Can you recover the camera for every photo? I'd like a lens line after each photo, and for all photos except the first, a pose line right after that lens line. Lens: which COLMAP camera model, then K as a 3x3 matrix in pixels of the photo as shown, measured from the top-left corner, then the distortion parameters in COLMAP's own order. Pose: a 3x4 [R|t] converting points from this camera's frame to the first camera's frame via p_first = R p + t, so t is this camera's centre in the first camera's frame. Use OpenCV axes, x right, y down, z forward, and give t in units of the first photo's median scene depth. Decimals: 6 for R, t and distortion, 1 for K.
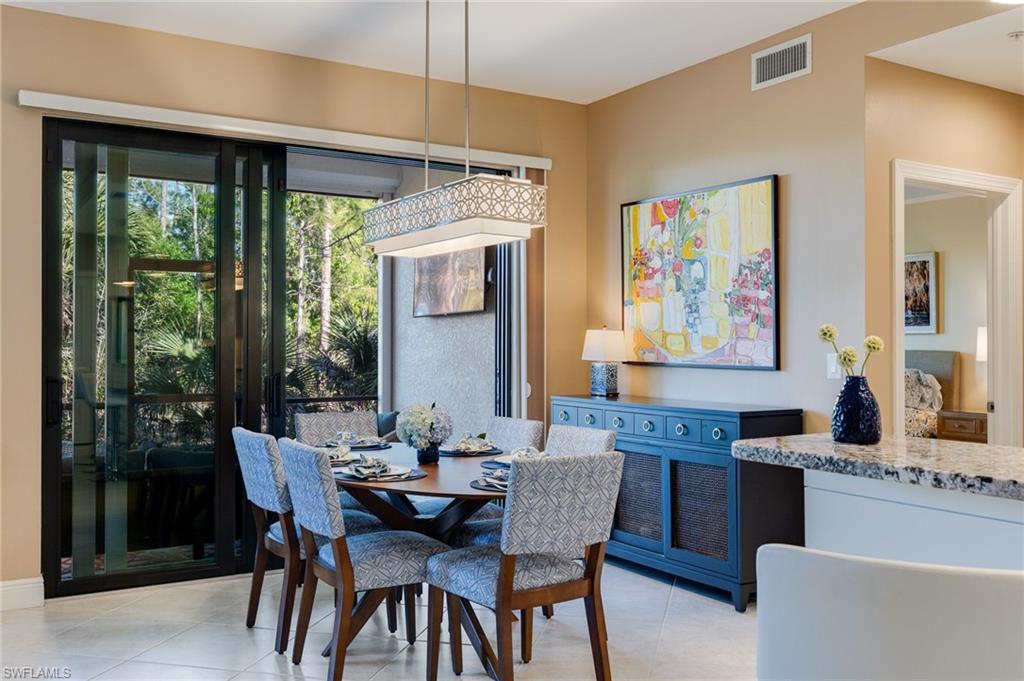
lens RADIAL K [[917.6, 0, 510.1], [0, 917.6, 335.0], [0, 0, 1]] dist [-0.011474, 0.014049]
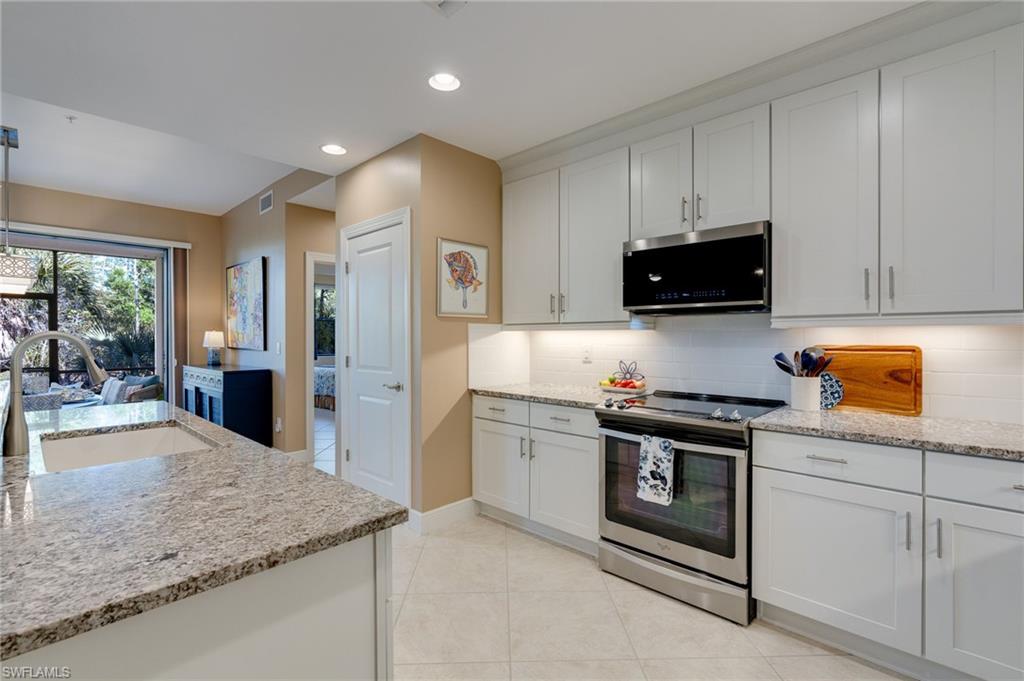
lens RADIAL K [[466.2, 0, 515.1], [0, 466.2, 336.8], [0, 0, 1]] dist [-0.004854, 0.000254]
pose [[0.965439, -0.009256, 0.260464, 0.590264], [0.005990, 0.999893, 0.013329, -0.003797], [-0.260559, -0.011308, 0.965392, -0.175307]]
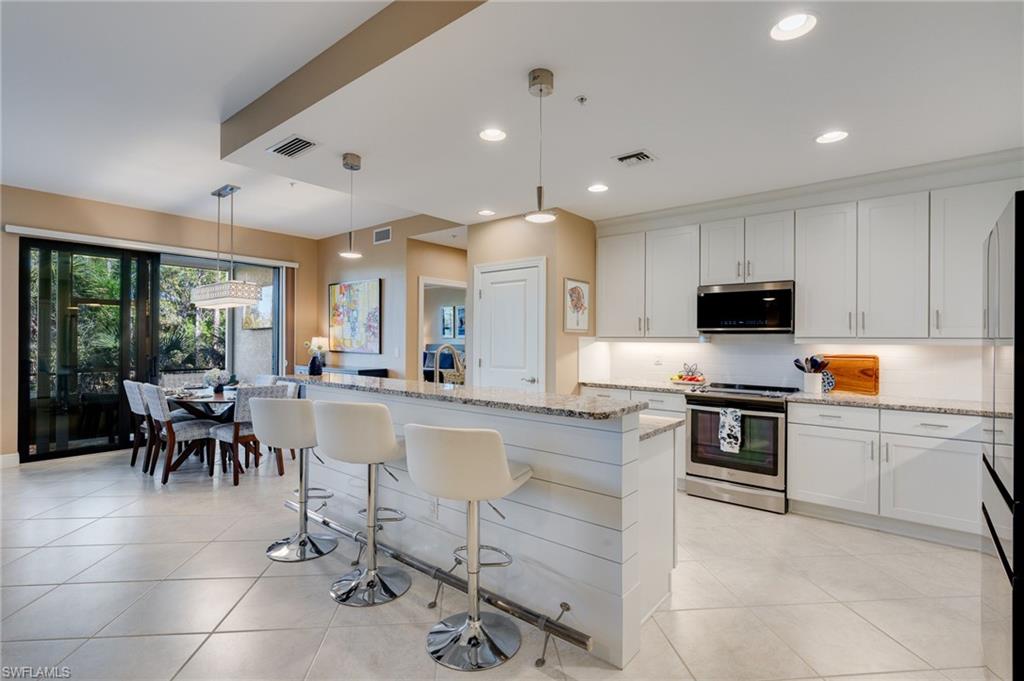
lens RADIAL K [[481.9, 0, 512.2], [0, 481.9, 336.3], [0, 0, 1]] dist [-0.003214, 0.000126]
pose [[0.945101, 0.005065, 0.326740, 0.207899], [-0.006079, 0.999979, 0.002083, -0.017693], [-0.326723, -0.003955, 0.945112, -0.428488]]
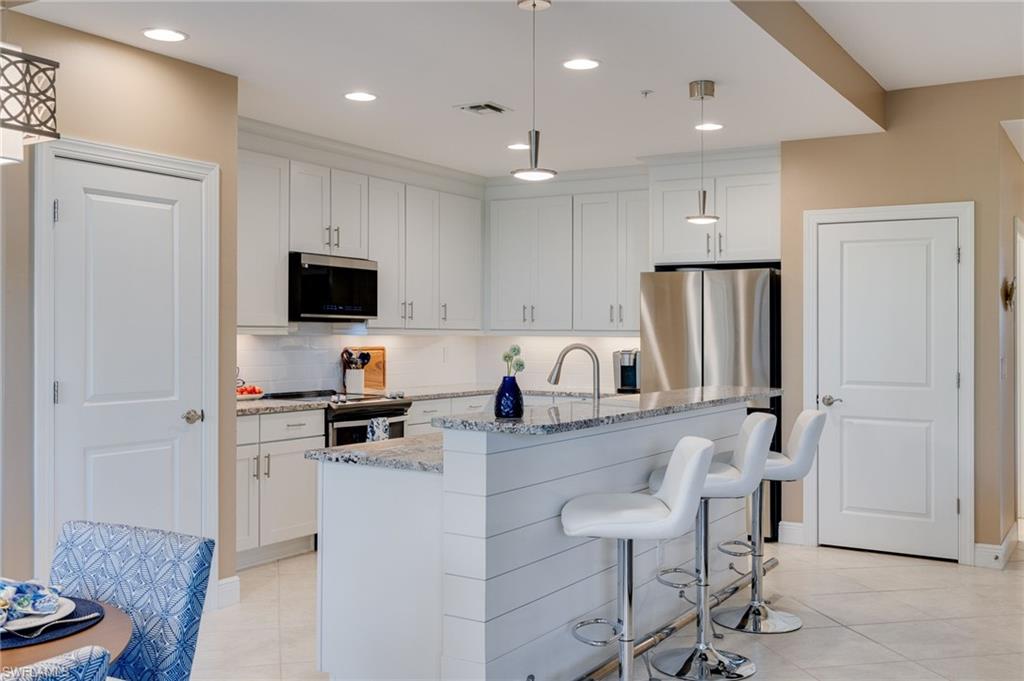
lens RADIAL K [[1019.8, 0, 524.0], [0, 1019.8, 362.1], [0, 0, 1]] dist [-0.005219, 0.000000]
pose [[-0.461257, -0.031384, 0.886712, -0.523790], [-0.014815, 0.999507, 0.027670, -0.010888], [-0.887143, -0.000374, -0.461494, 0.758597]]
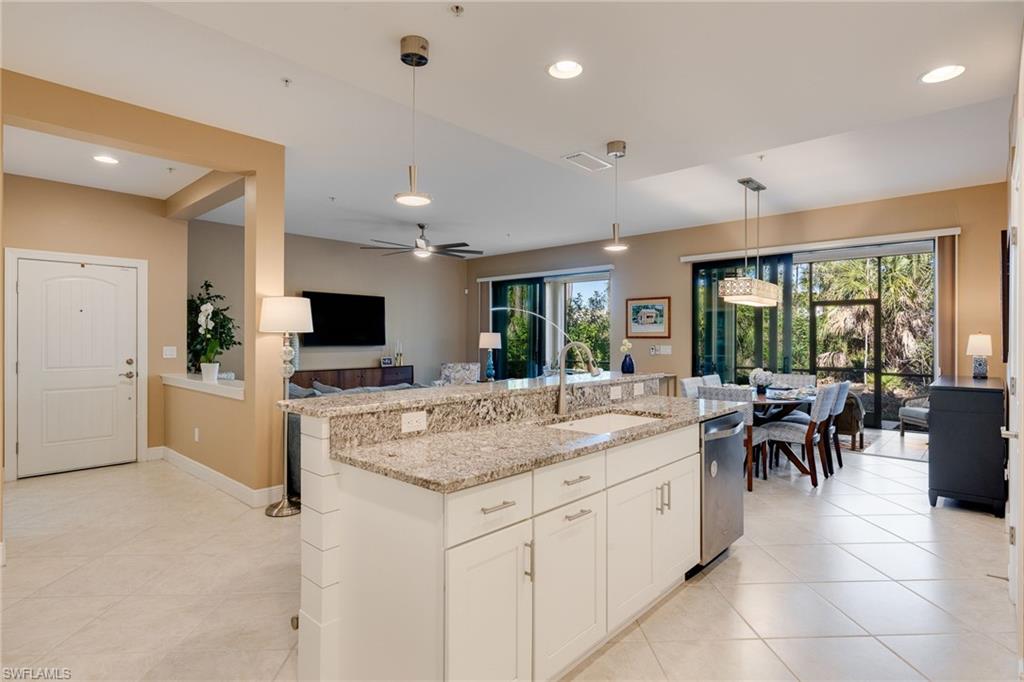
lens RADIAL K [[530.2, 0, 513.7], [0, 530.2, 337.9], [0, 0, 1]] dist [-0.002259, 0.000103]
pose [[0.276900, -0.003806, -0.960891, 0.932548], [0.010556, 0.999944, -0.000919, -0.010507], [0.960841, -0.009889, 0.276925, 0.003056]]
